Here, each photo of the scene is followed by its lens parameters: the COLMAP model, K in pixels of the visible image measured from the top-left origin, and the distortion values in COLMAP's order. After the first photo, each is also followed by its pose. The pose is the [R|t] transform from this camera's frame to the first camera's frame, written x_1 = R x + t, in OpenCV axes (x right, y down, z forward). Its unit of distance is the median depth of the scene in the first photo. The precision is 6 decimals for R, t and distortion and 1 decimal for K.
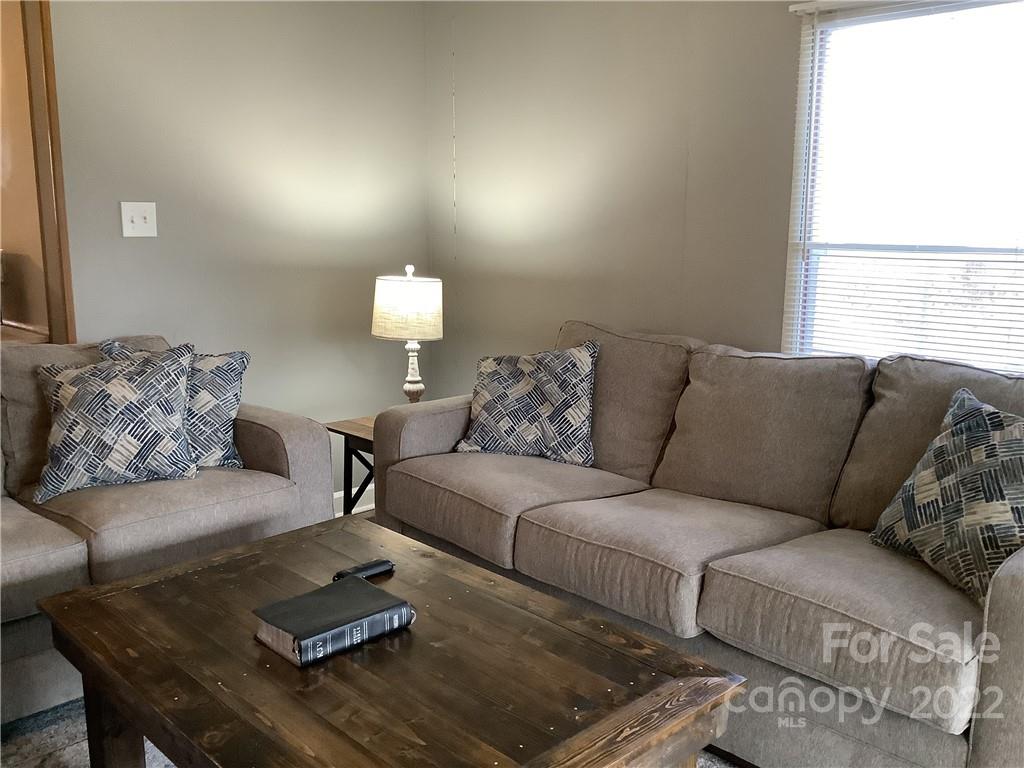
lens RADIAL K [[929.8, 0, 509.6], [0, 929.8, 384.7], [0, 0, 1]] dist [0.113775, -0.221256]
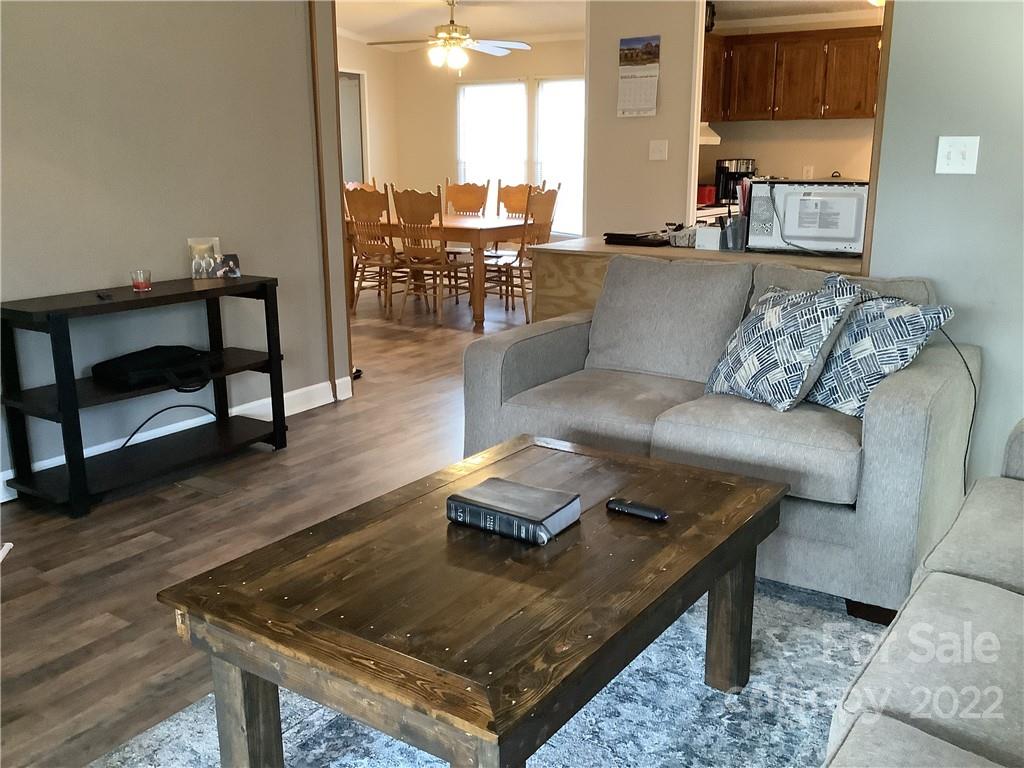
lens RADIAL K [[929.8, 0, 509.6], [0, 929.8, 384.7], [0, 0, 1]] dist [0.113775, -0.221256]
pose [[0.192674, 0.233850, -0.952991, 0.565956], [-0.171971, 0.964204, 0.201833, -0.082941], [0.966076, 0.124999, 0.225993, 0.471840]]
